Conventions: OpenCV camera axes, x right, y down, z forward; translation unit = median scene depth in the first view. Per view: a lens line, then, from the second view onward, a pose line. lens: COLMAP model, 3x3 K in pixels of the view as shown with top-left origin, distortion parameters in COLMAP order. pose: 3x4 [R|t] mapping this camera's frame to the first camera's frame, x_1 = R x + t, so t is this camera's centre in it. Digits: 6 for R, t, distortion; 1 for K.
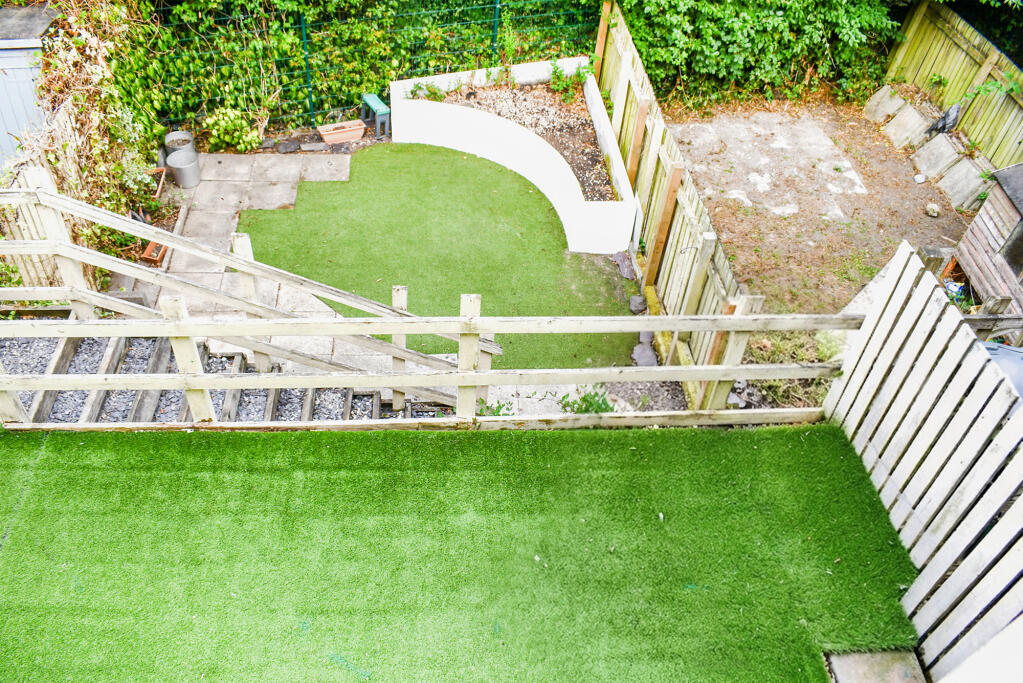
lens RADIAL K [[813.2, 0, 512.1], [0, 813.2, 341.4], [0, 0, 1]] dist [-0.078100, -0.002361]
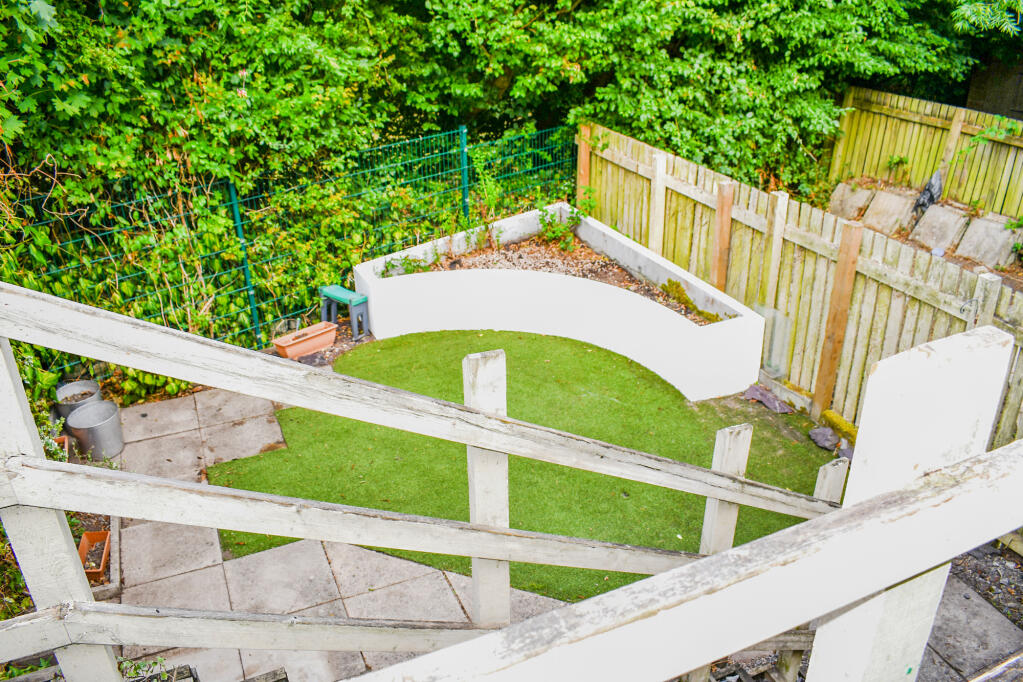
lens RADIAL K [[813.2, 0, 514.8], [0, 813.2, 342.7], [0, 0, 1]] dist [-0.078100, -0.002361]
pose [[0.943084, -0.233278, 0.237011, -0.219254], [0.294364, 0.917185, -0.268553, -0.011942], [-0.154735, 0.323036, 0.933651, 0.320315]]
